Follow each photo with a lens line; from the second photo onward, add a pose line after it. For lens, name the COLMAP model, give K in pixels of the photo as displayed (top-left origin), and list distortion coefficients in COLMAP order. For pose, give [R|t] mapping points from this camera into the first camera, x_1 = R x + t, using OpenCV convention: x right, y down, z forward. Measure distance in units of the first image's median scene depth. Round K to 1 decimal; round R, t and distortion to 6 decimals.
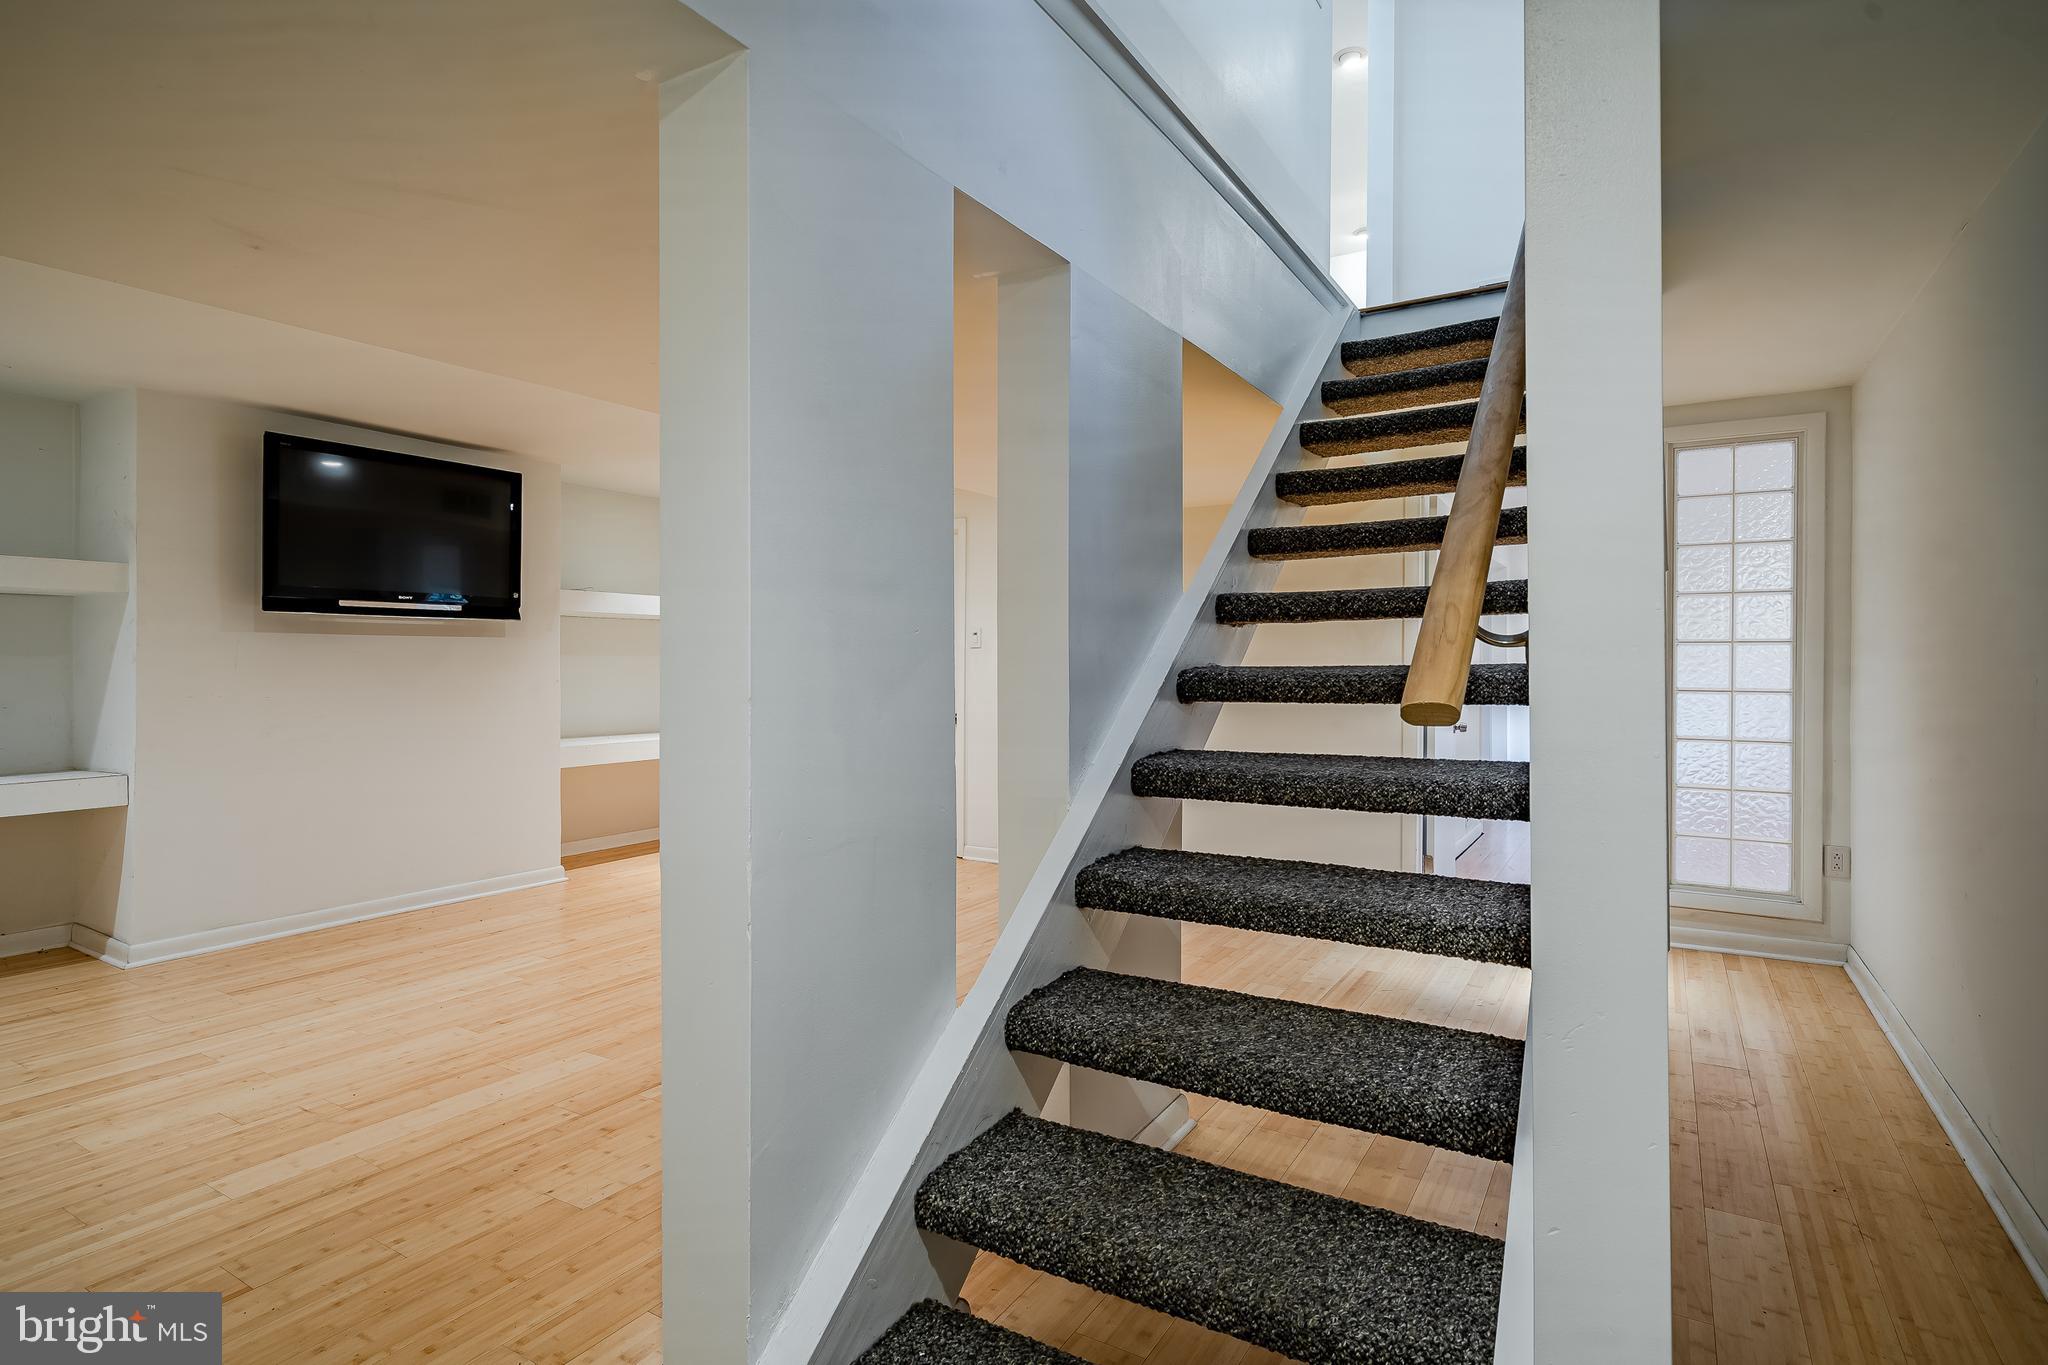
lens RADIAL K [[1052.6, 0, 1025.9], [0, 1052.6, 670.9], [0, 0, 1]] dist [0.006548, -0.001282]
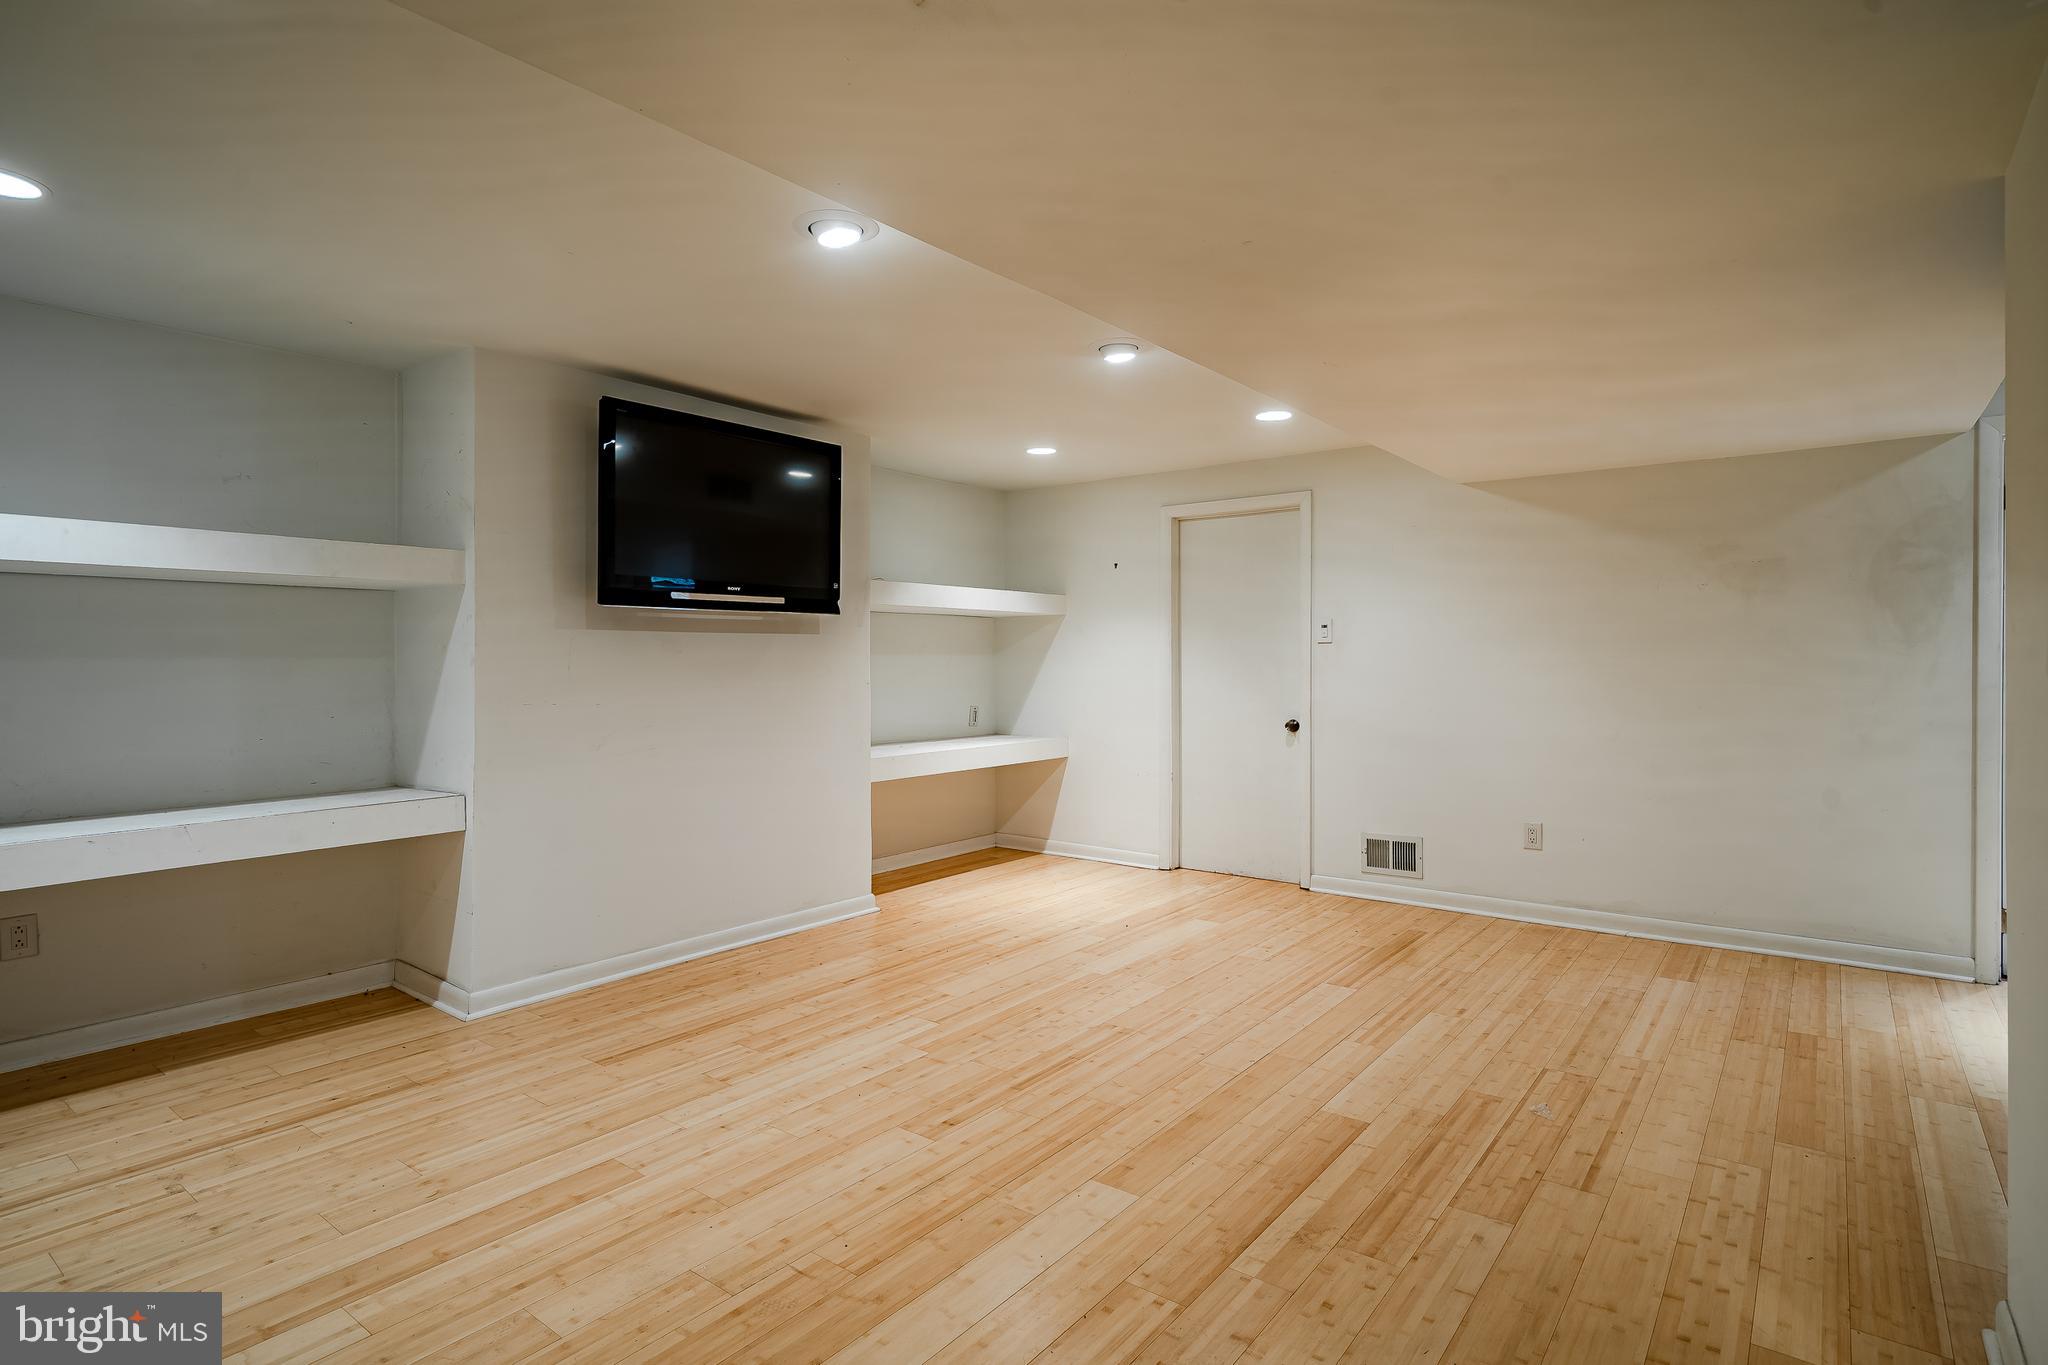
lens RADIAL K [[1052.6, 0, 1021.0], [0, 1052.6, 670.5], [0, 0, 1]] dist [0.006548, -0.001282]
pose [[0.993916, -0.003086, -0.110098, -0.300656], [0.003400, 0.999991, 0.002659, -0.004442], [0.110088, -0.003017, 0.993917, 0.191919]]
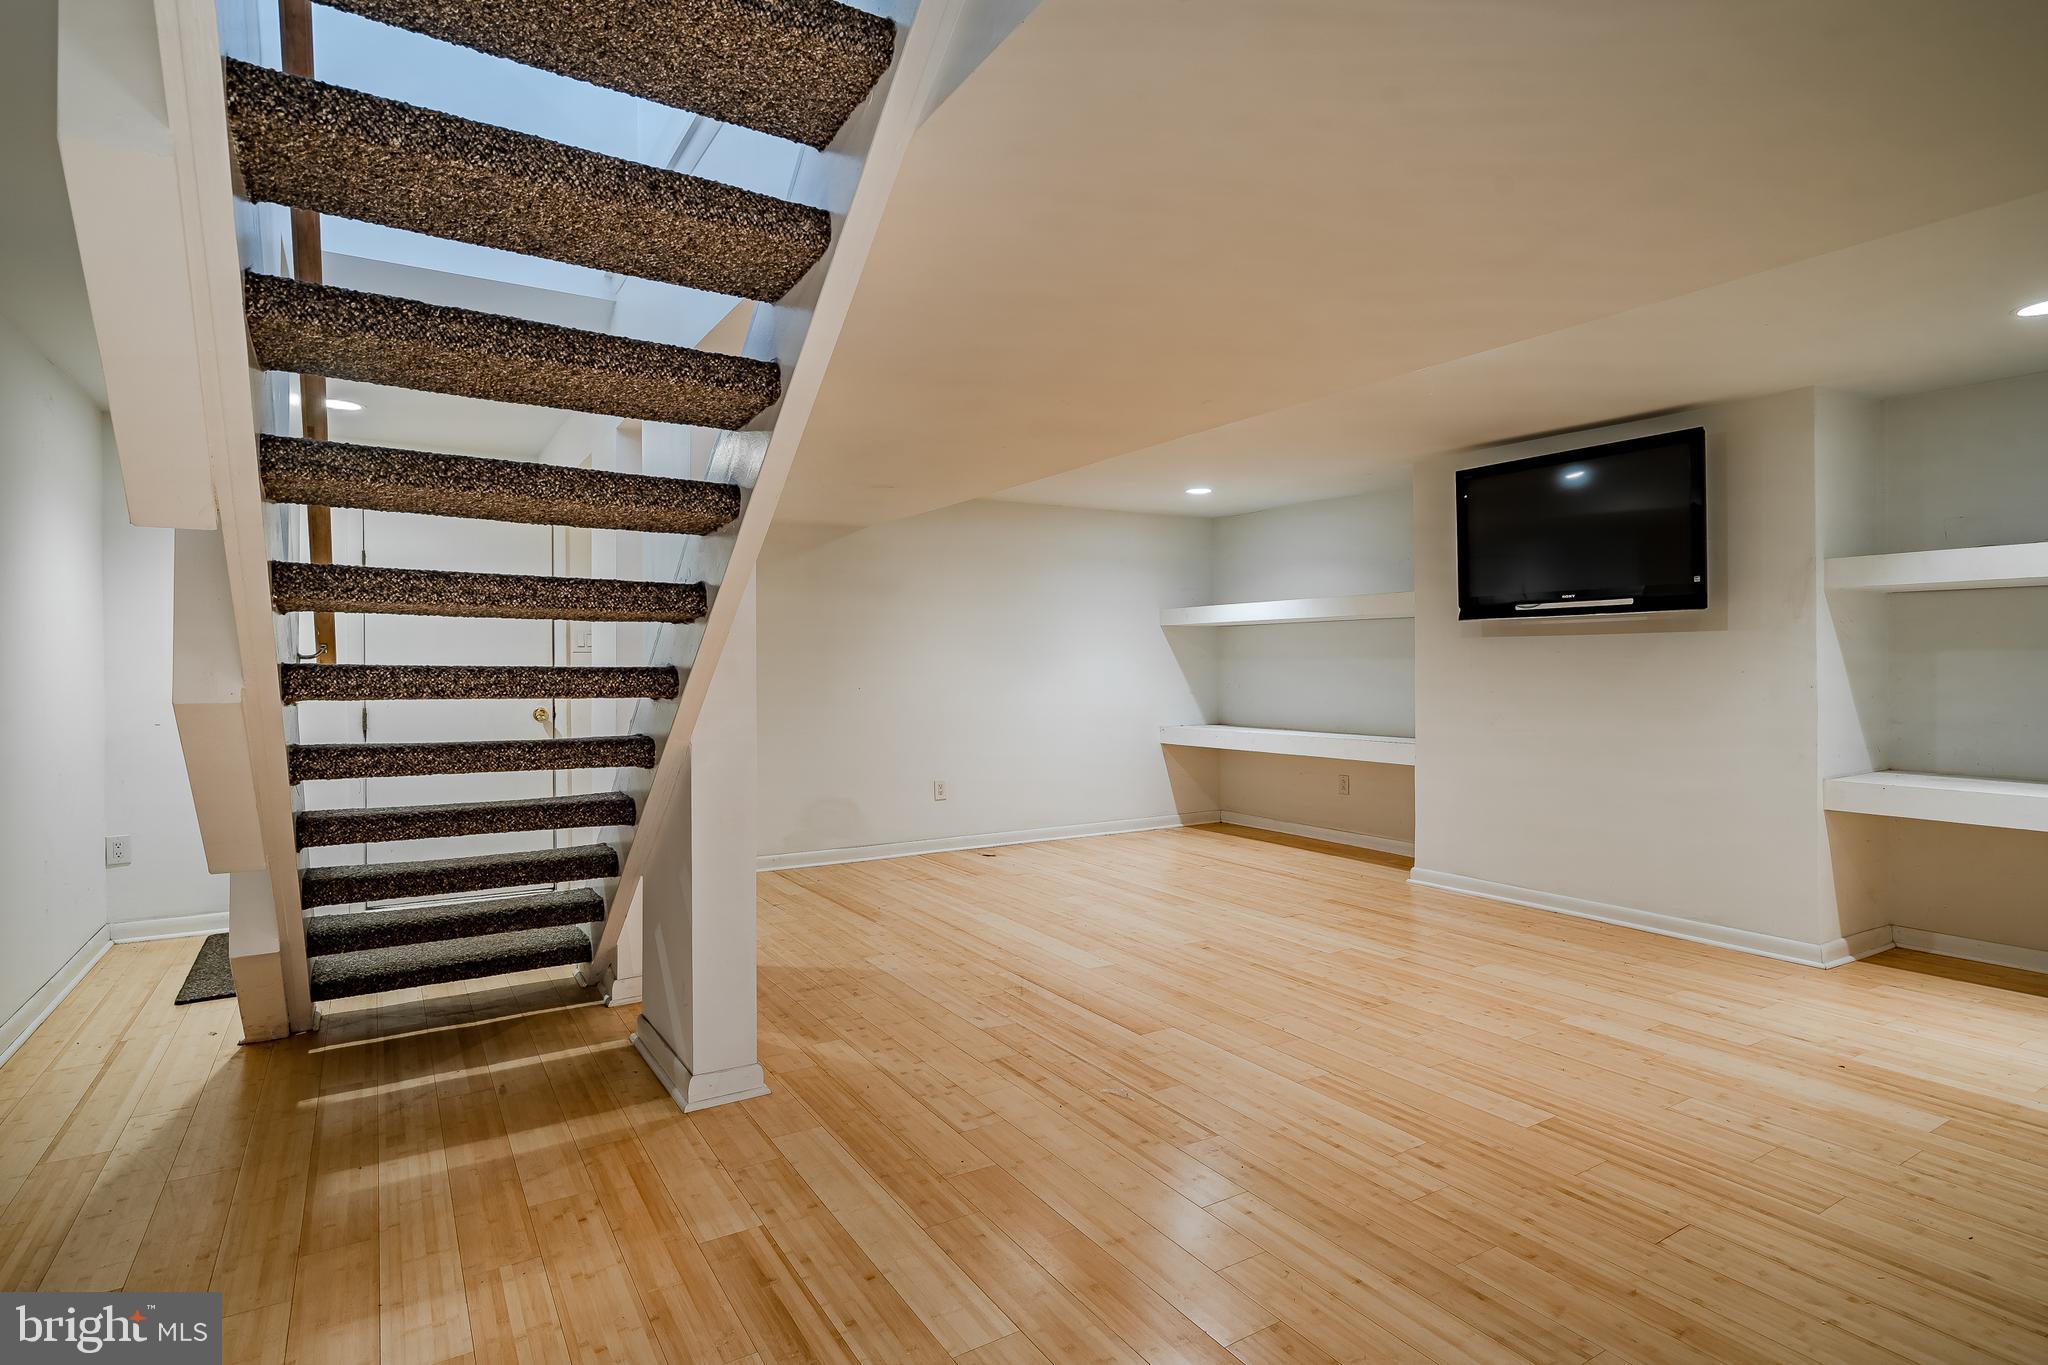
lens RADIAL K [[1052.6, 0, 1020.6], [0, 1052.6, 671.5], [0, 0, 1]] dist [0.006548, -0.001282]
pose [[-0.458646, 0.006433, -0.888596, 0.608396], [-0.002875, 0.999958, 0.008723, -0.007571], [0.888614, 0.006556, -0.458608, 1.158951]]
